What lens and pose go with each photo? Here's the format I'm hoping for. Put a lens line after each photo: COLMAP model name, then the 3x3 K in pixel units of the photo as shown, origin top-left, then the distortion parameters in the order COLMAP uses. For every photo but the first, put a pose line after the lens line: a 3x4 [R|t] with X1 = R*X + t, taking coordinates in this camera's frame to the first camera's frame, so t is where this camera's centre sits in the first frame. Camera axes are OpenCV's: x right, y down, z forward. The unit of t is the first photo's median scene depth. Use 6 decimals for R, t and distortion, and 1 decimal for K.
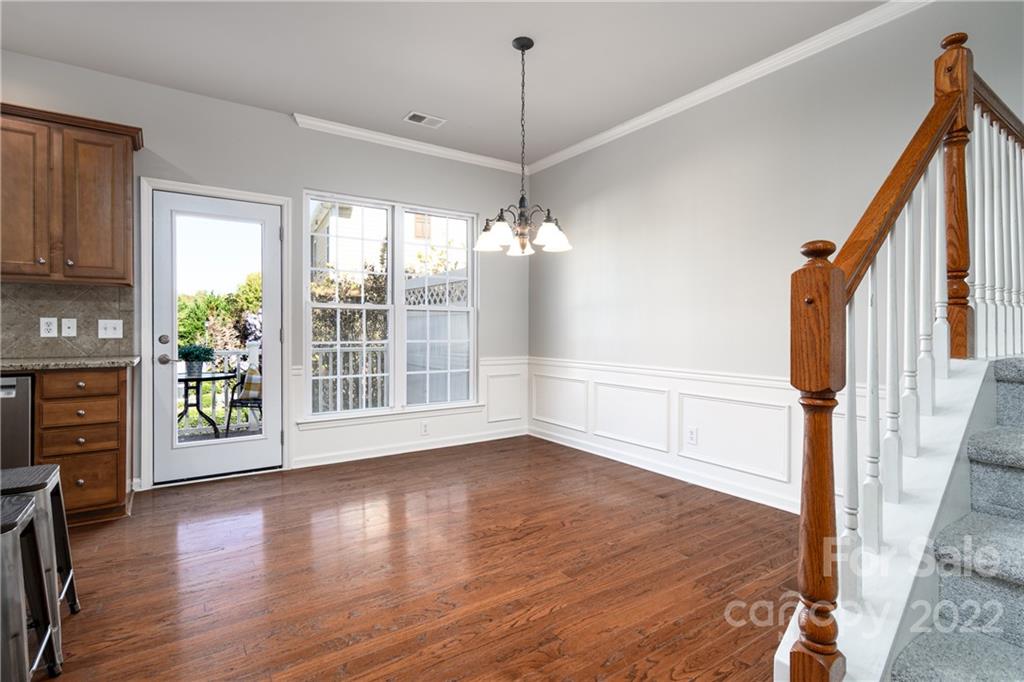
lens RADIAL K [[493.3, 0, 511.2], [0, 493.3, 331.2], [0, 0, 1]] dist [0.002944, 0.001315]
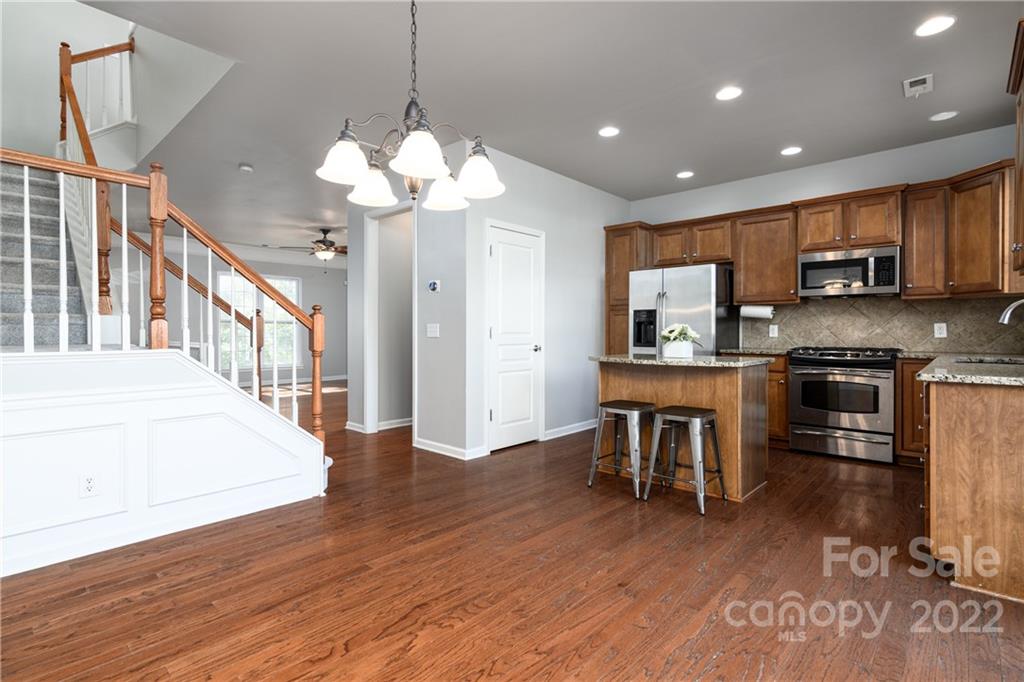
lens RADIAL K [[493.3, 0, 505.9], [0, 493.3, 333.5], [0, 0, 1]] dist [0.002944, 0.001315]
pose [[-0.974476, -0.001007, -0.224488, 0.046521], [-0.002430, 0.999979, 0.006061, -0.006194], [0.224478, 0.006452, -0.974458, 1.523839]]
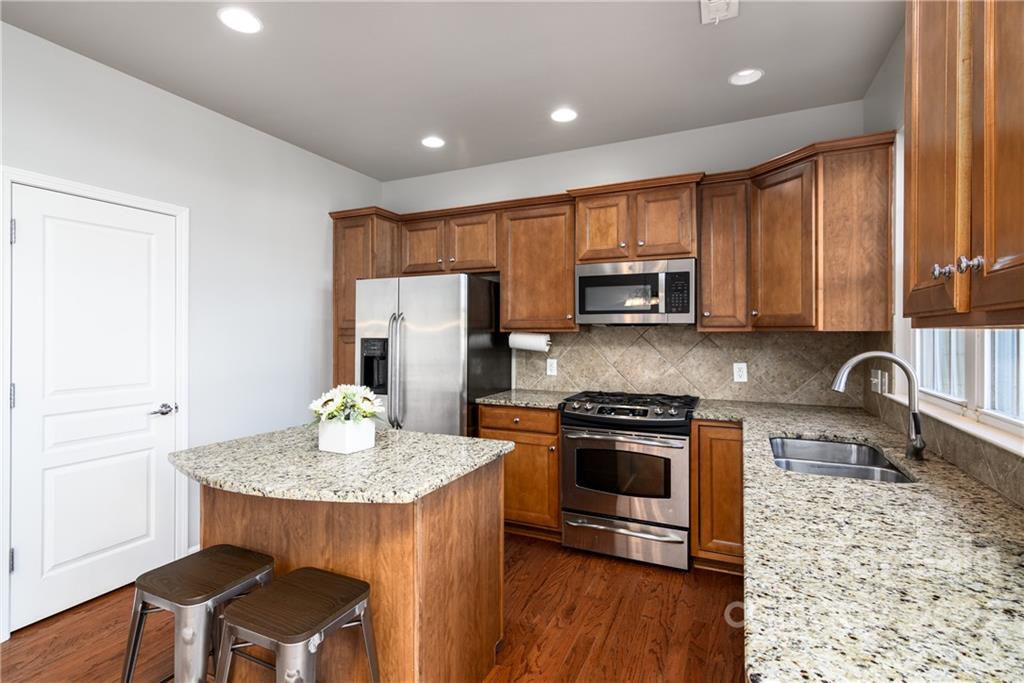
lens RADIAL K [[493.3, 0, 501.7], [0, 493.3, 333.1], [0, 0, 1]] dist [0.002944, 0.001315]
pose [[-0.864843, -0.001860, -0.502038, -0.508265], [-0.002268, 0.999997, 0.000202, -0.095782], [0.502037, 0.001313, -0.864845, 1.080806]]
